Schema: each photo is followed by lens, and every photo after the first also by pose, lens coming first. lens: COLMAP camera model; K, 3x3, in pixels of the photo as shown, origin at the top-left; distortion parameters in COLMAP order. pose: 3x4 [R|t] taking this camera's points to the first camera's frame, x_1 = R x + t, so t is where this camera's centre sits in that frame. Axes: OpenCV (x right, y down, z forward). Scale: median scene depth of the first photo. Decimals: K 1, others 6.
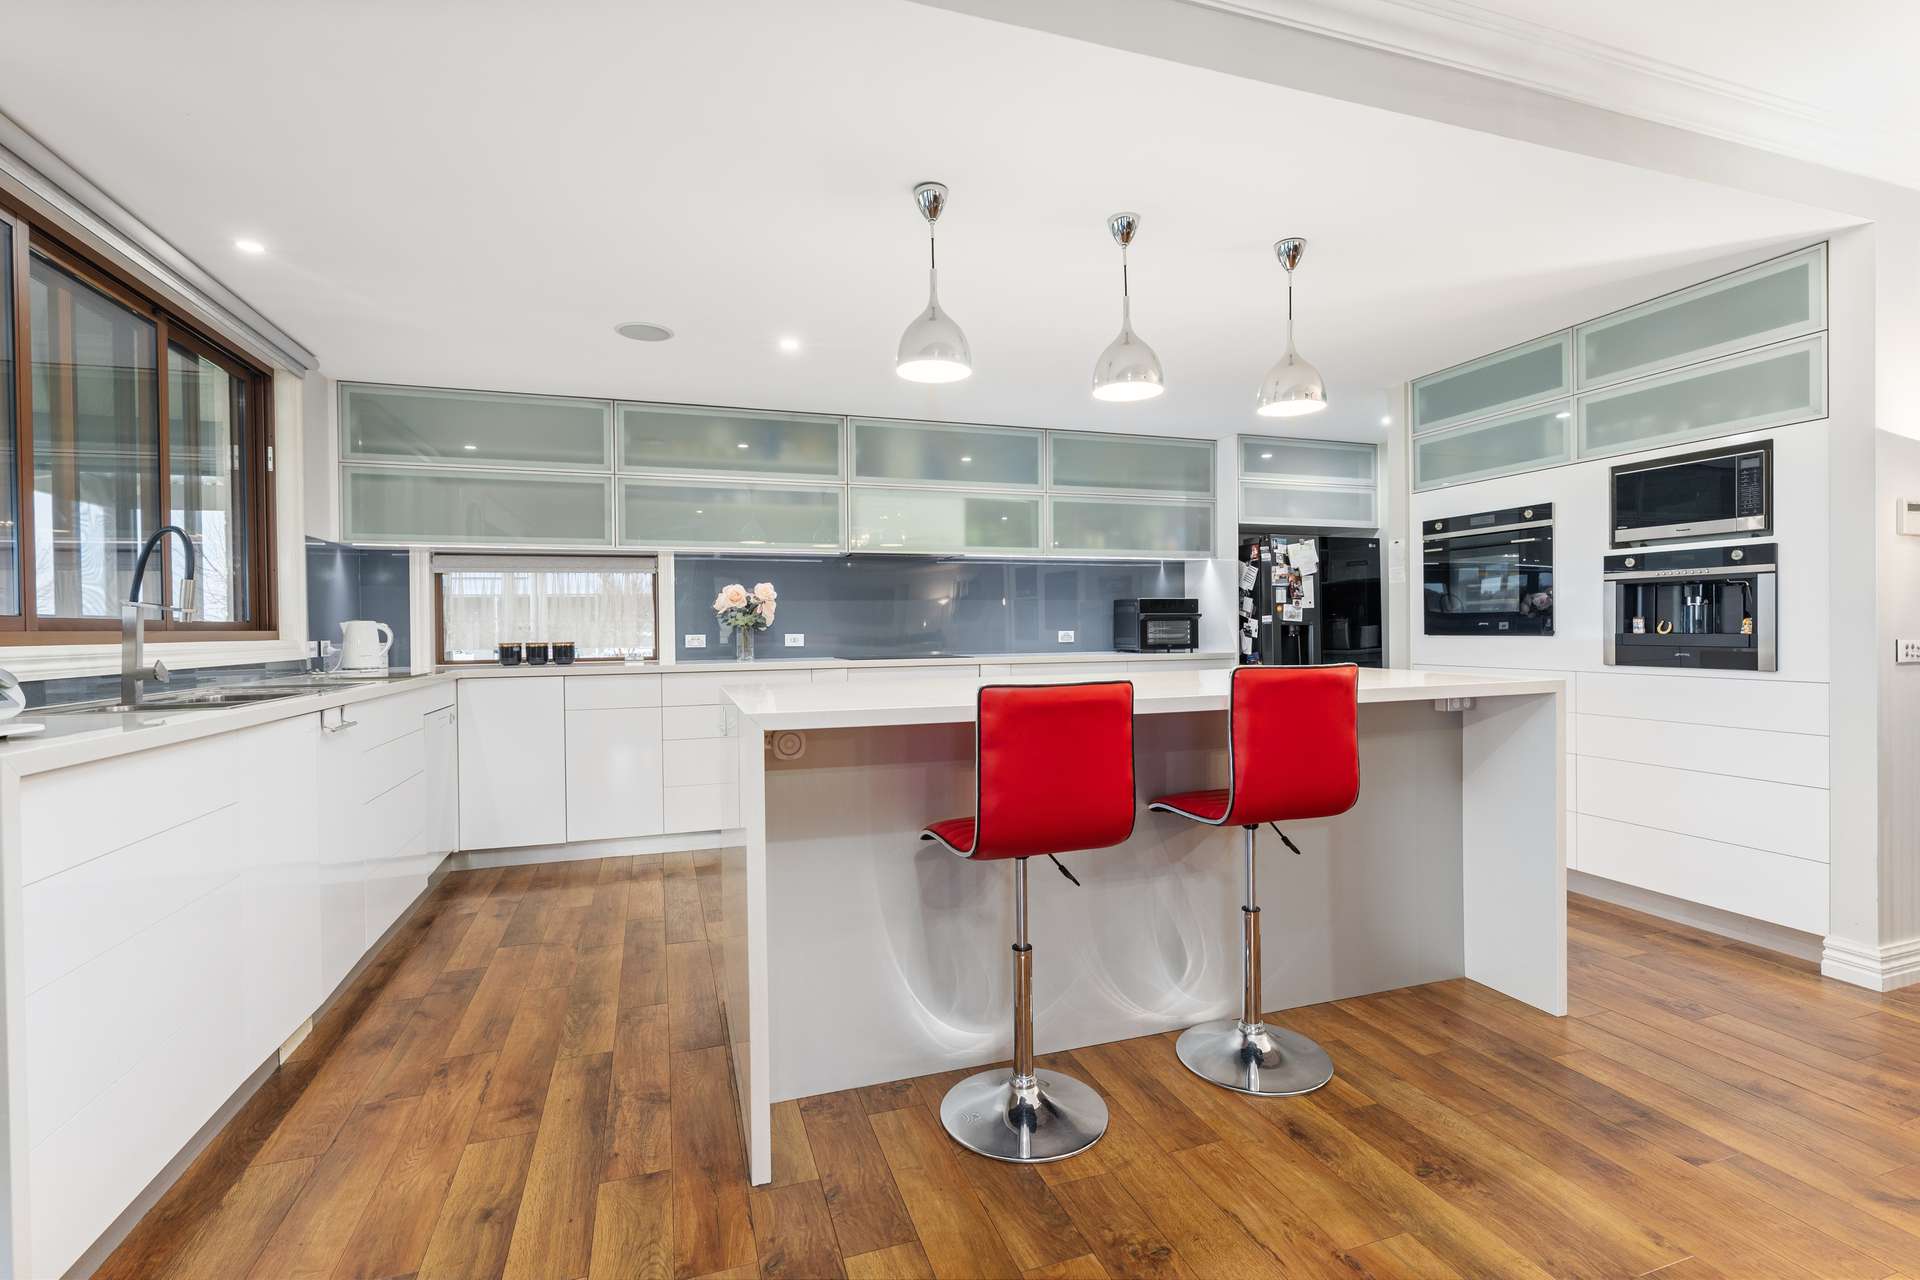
lens RADIAL K [[873.6, 0, 960.0], [0, 873.6, 640.0], [0, 0, 1]] dist [-0.000659, 0.000576]
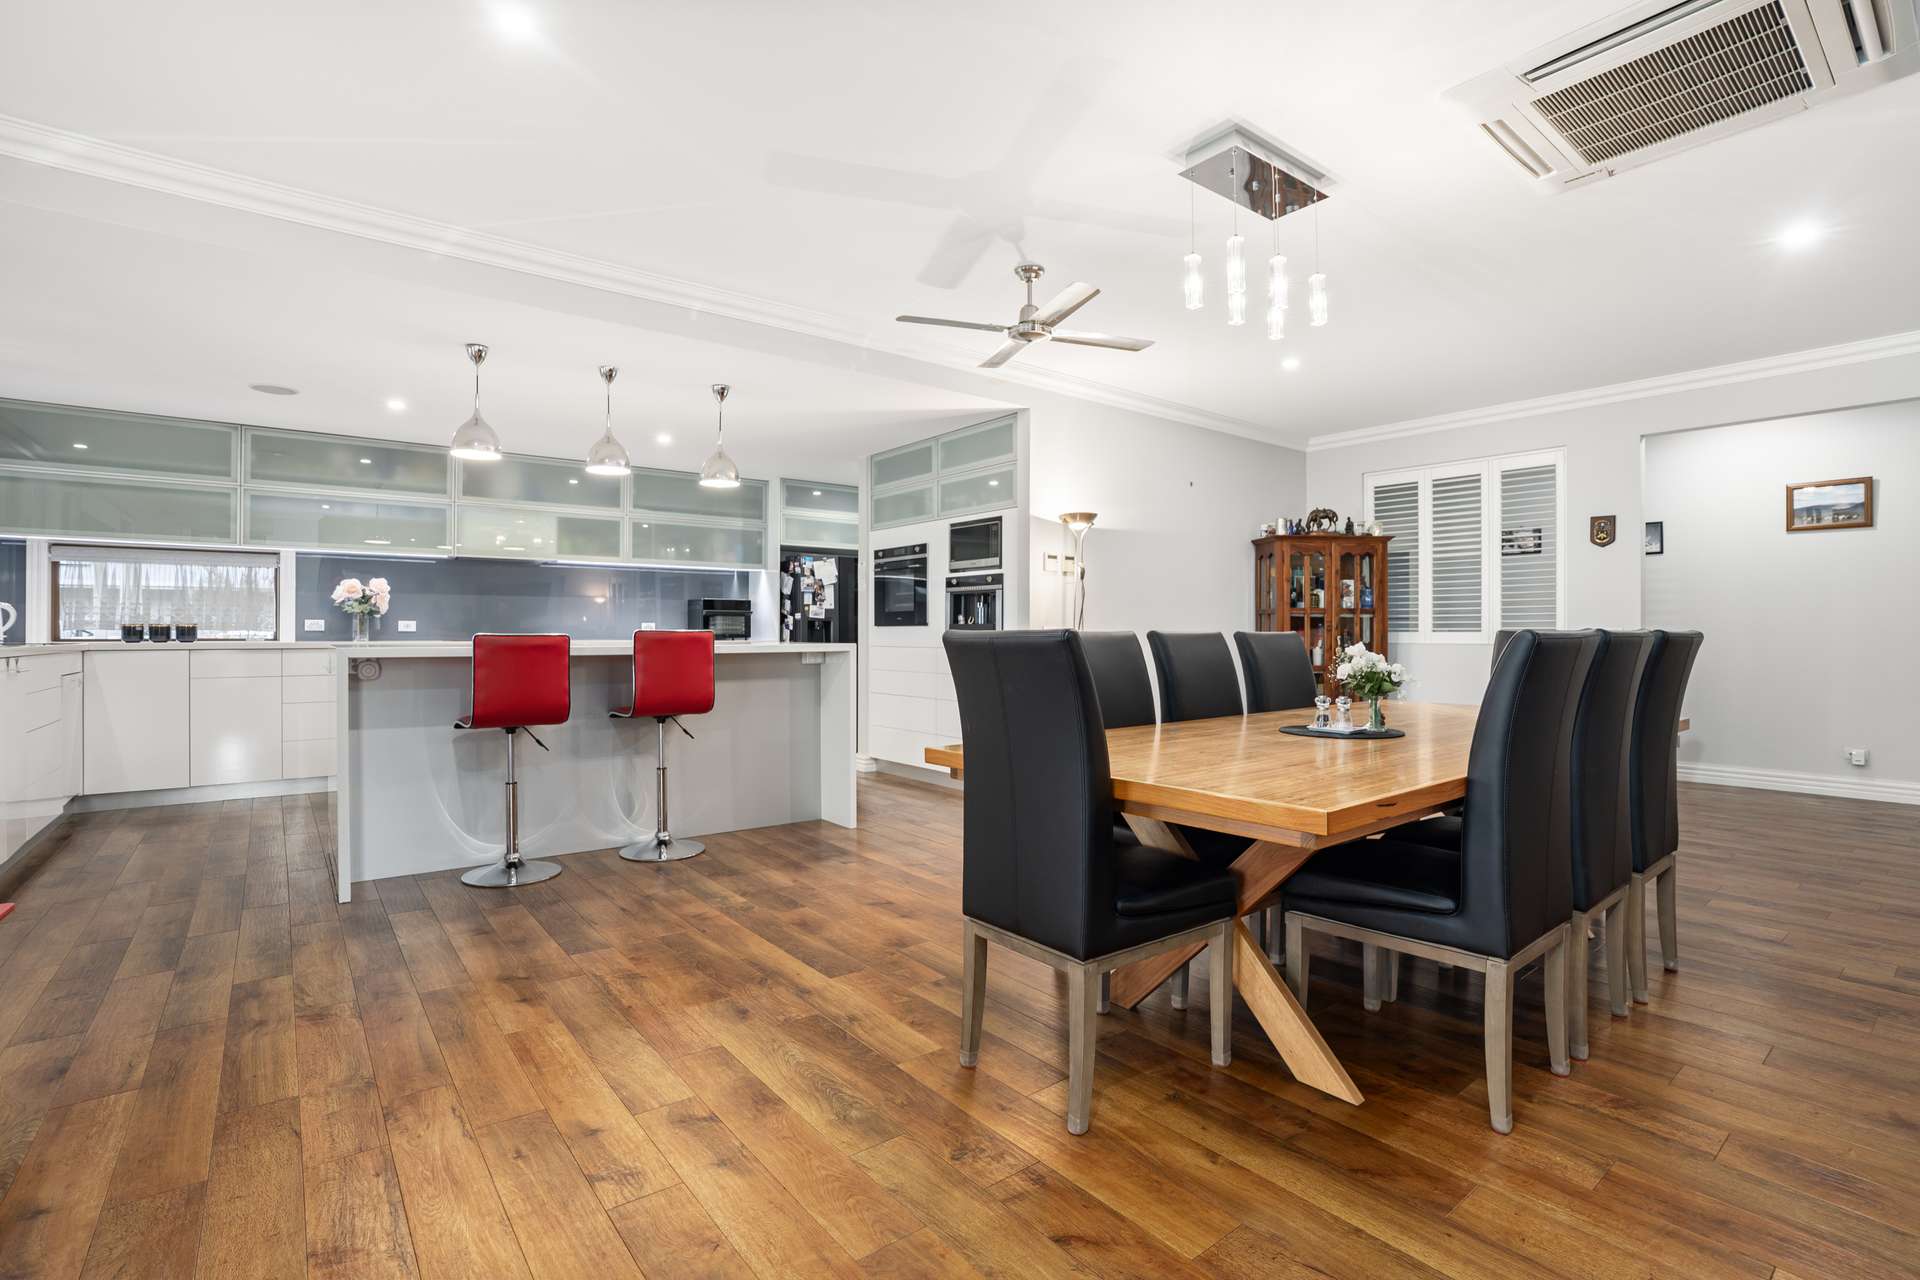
lens RADIAL K [[867.0, 0, 927.1], [0, 867.0, 635.2], [0, 0, 1]] dist [-0.062294, 0.028403]
pose [[0.947157, 0.010430, 0.320601, 0.133248], [-0.006871, 0.999902, -0.012230, 0.025155], [-0.320697, 0.009381, 0.947135, -0.404453]]
